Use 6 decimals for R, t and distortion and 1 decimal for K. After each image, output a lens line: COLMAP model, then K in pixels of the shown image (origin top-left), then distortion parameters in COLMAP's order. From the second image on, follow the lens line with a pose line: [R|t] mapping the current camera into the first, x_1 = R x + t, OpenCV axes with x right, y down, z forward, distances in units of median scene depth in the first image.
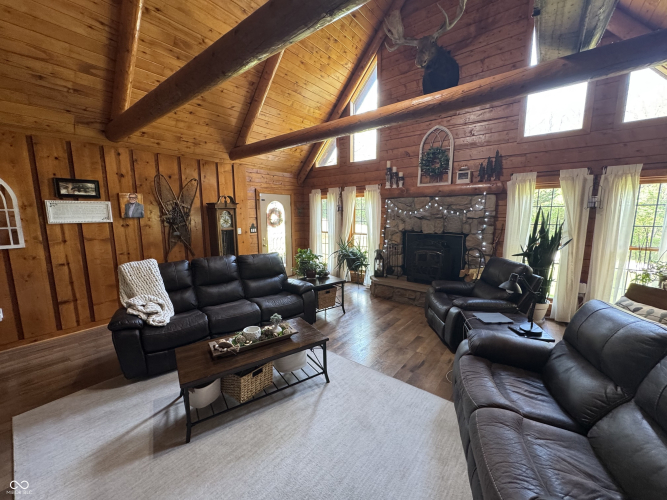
lens RADIAL K [[267.6, 0, 333.5], [0, 267.6, 250.0], [0, 0, 1]] dist [0.000355, 0.000145]
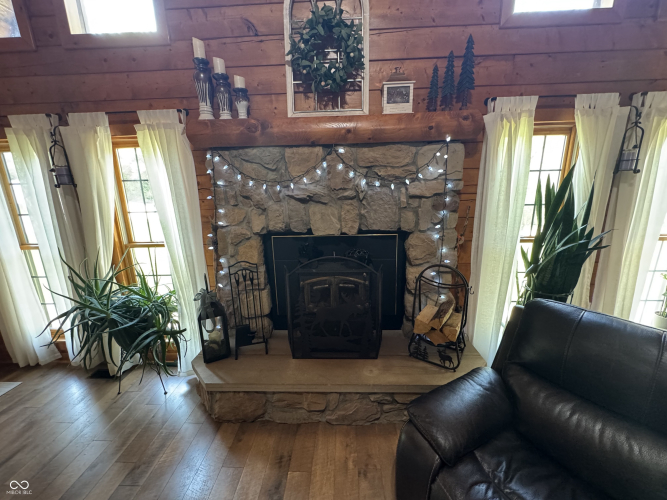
lens RADIAL K [[261.5, 0, 333.5], [0, 261.5, 250.0], [0, 0, 1]] dist [-0.000708, 0.000322]
pose [[0.810585, -0.146531, 0.566993, 0.121731], [0.098663, 0.988521, 0.114418, -0.084105], [-0.577250, -0.036804, 0.815738, 0.638628]]
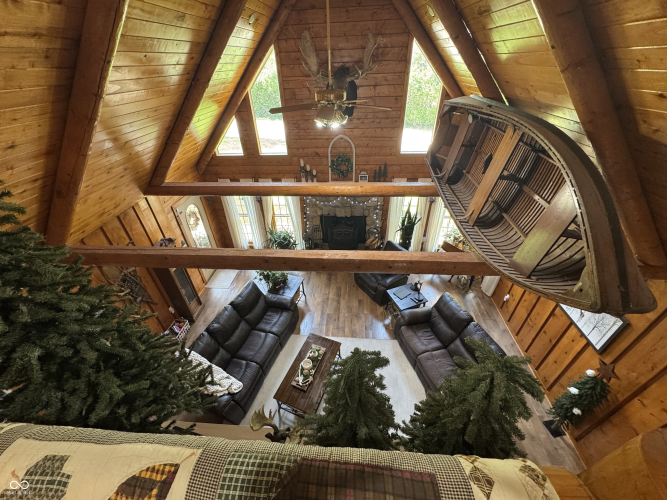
lens RADIAL K [[267.6, 0, 333.5], [0, 267.6, 250.0], [0, 0, 1]] dist [0.000355, 0.000145]
pose [[0.829000, -0.337892, 0.445632, -0.331982], [0.099123, 0.873001, 0.477540, -0.554866], [-0.550394, -0.351708, 0.757211, -0.067816]]
